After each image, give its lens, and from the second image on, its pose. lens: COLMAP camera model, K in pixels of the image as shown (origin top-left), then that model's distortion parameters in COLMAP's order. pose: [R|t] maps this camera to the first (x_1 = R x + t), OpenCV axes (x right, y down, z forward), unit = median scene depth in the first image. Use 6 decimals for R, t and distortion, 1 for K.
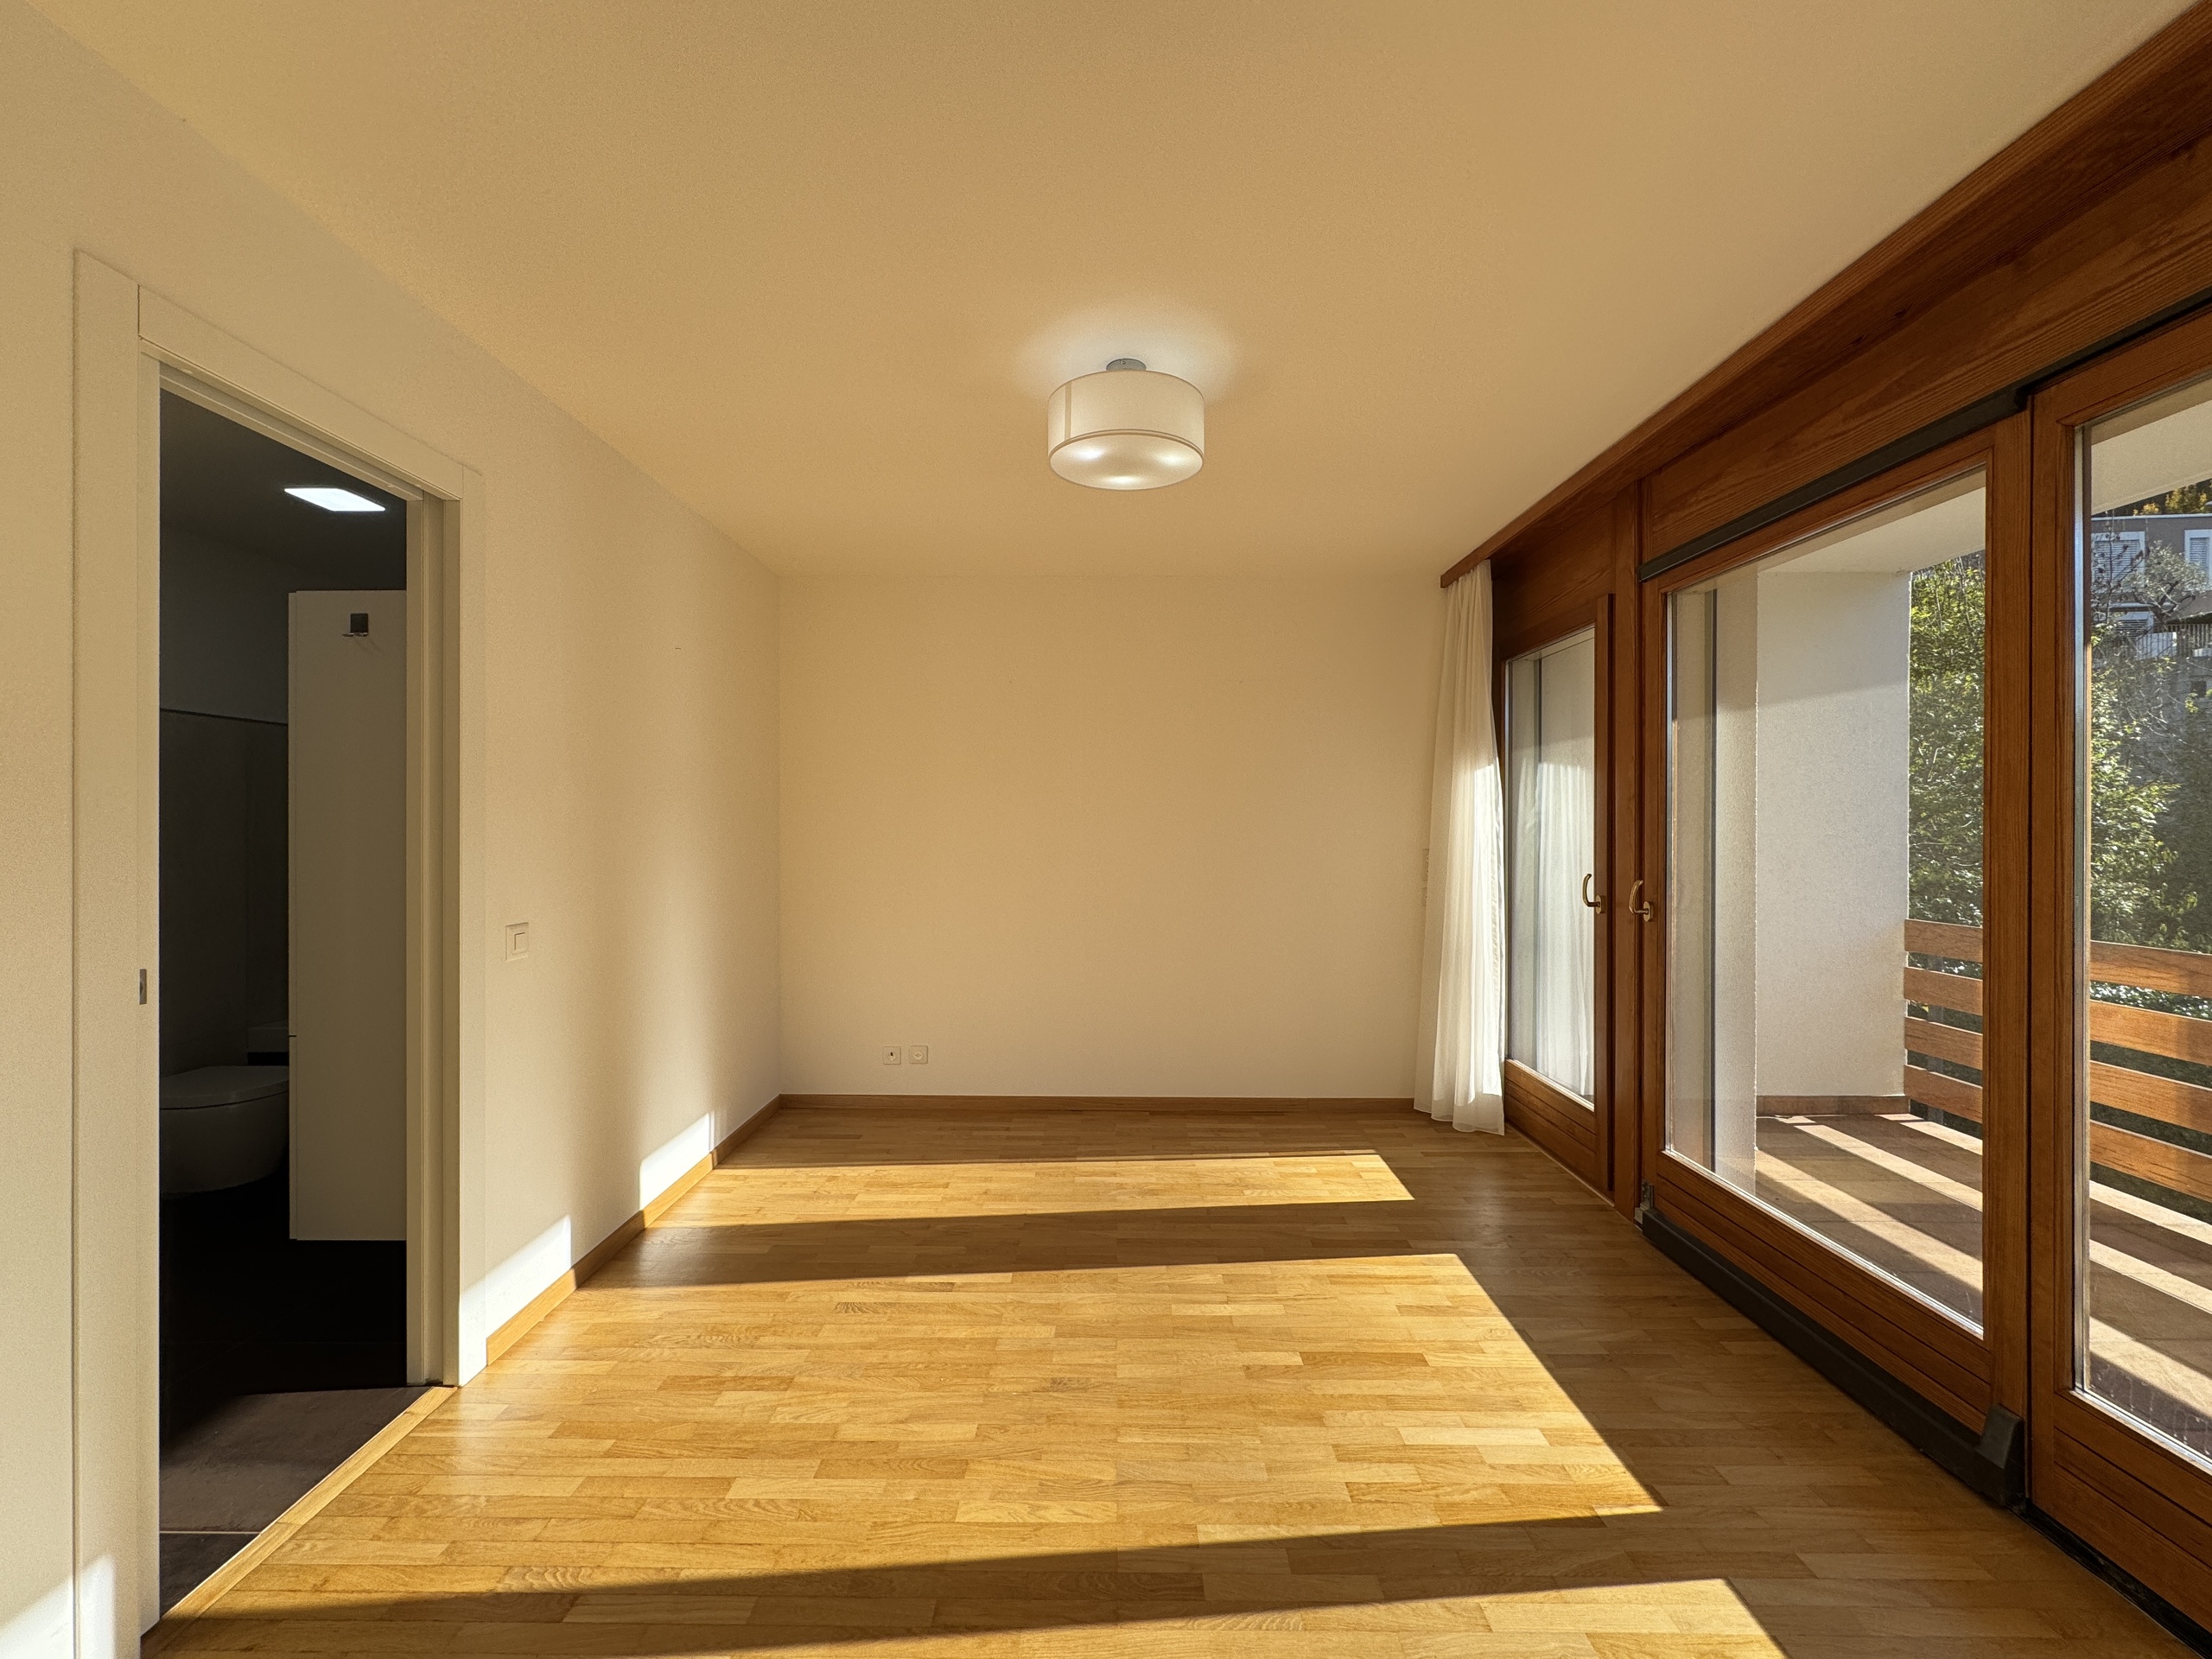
lens RADIAL K [[880.4, 0, 1100.7], [0, 880.4, 830.6], [0, 0, 1]] dist [-0.002395, 0.000610]
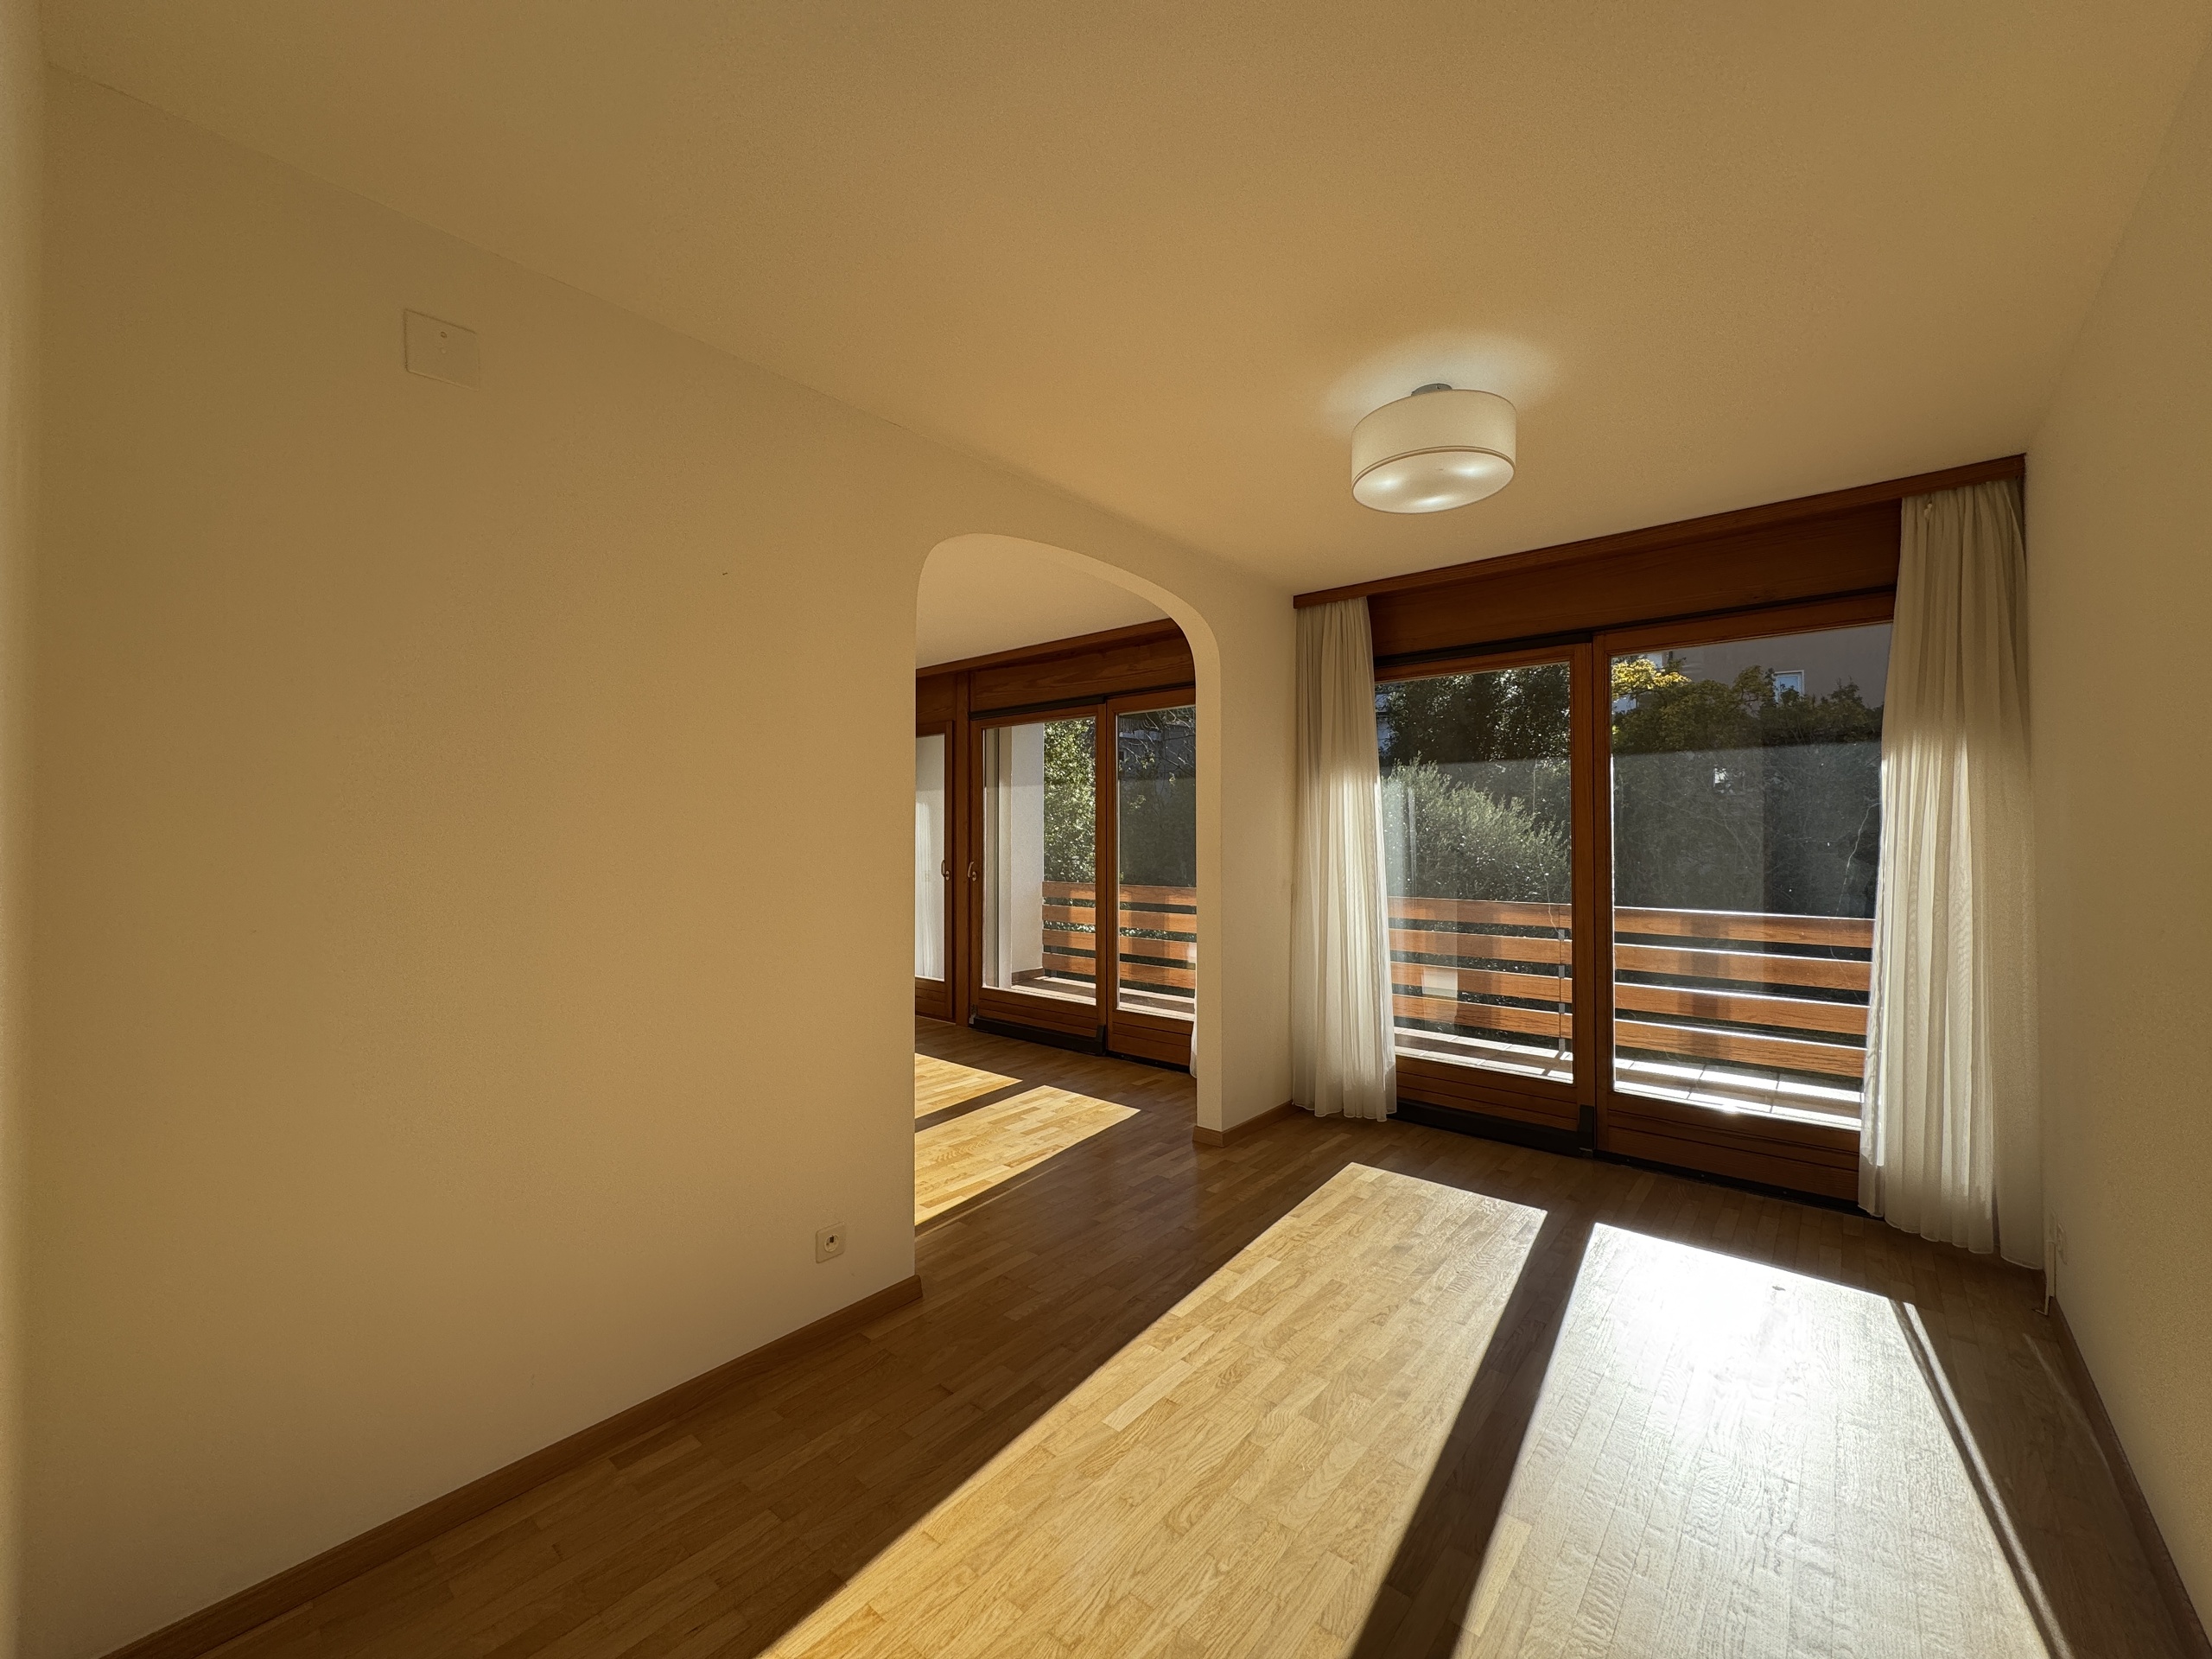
lens RADIAL K [[880.4, 0, 1127.1], [0, 880.4, 844.2], [0, 0, 1]] dist [-0.002395, 0.000610]
pose [[0.617166, -0.002840, 0.786828, -0.829930], [-0.000744, 0.999991, 0.004193, 0.005142], [-0.786833, -0.003174, 0.617158, -0.605052]]
